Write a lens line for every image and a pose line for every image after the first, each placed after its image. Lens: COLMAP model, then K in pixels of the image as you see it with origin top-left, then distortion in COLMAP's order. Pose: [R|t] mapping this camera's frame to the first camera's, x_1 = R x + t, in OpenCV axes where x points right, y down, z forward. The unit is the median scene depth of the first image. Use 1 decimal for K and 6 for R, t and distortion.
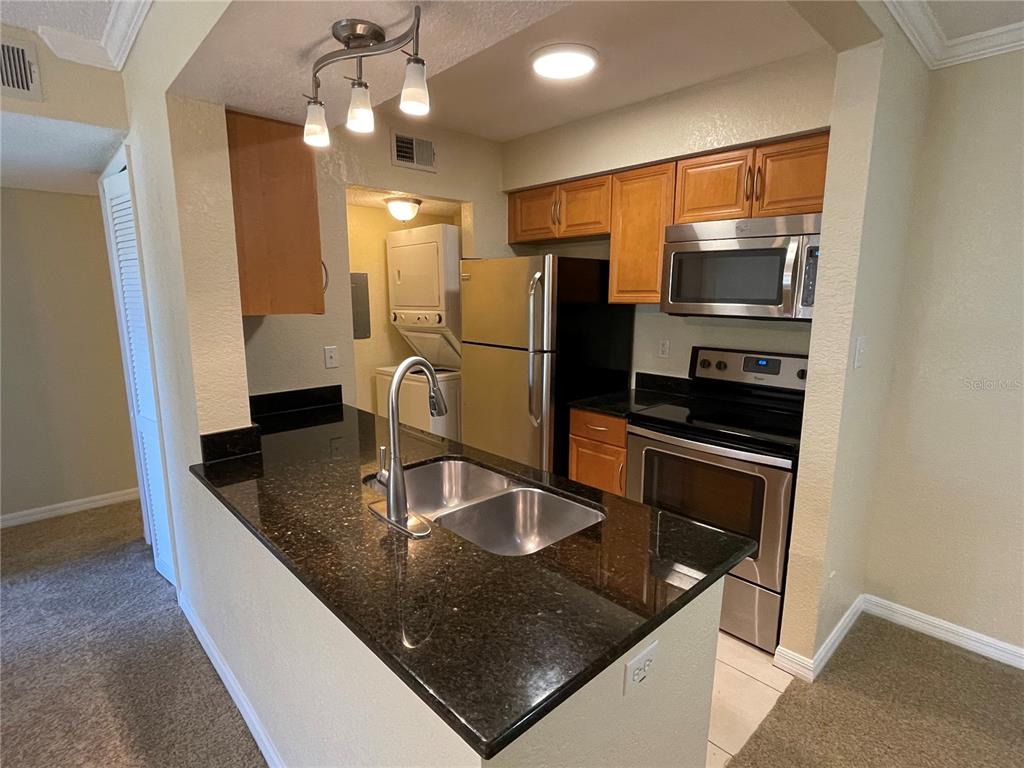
lens RADIAL K [[525.3, 0, 513.5], [0, 525.3, 385.9], [0, 0, 1]] dist [-0.000960, -0.001067]
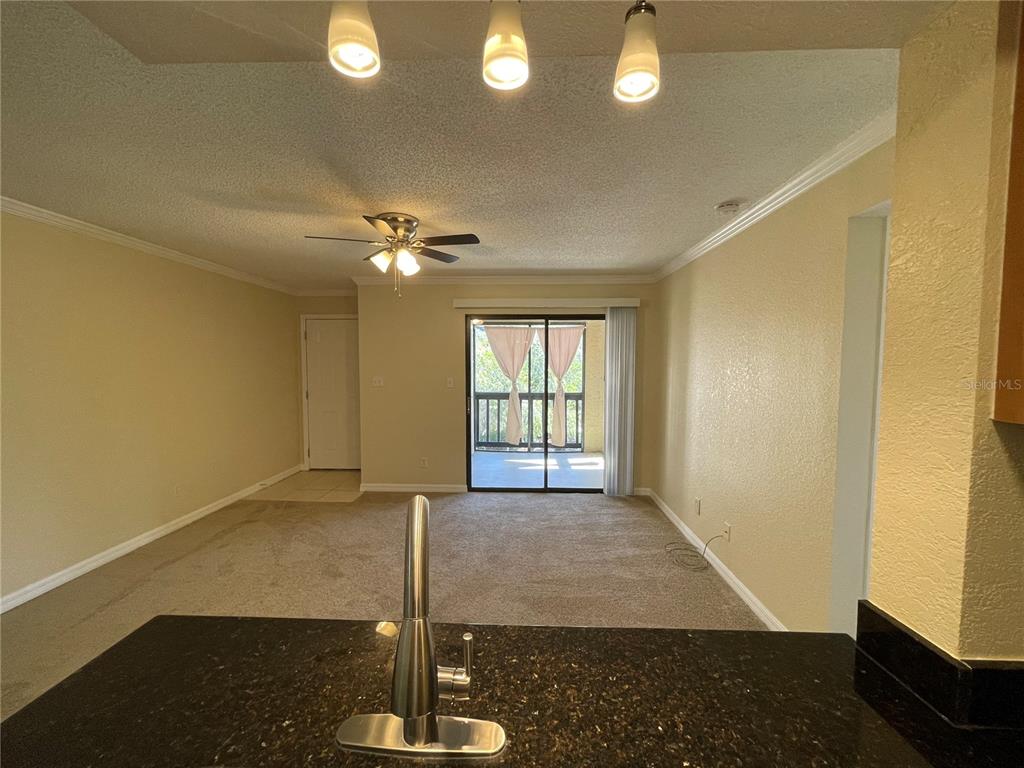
lens RADIAL K [[413.0, 0, 513.4], [0, 413.0, 385.7], [0, 0, 1]] dist [-0.000676, -0.000421]
pose [[-0.709529, 0.039548, -0.703566, 0.010798], [-0.127660, 0.974689, 0.183530, -0.119133], [0.693016, 0.220038, -0.686522, 0.651721]]
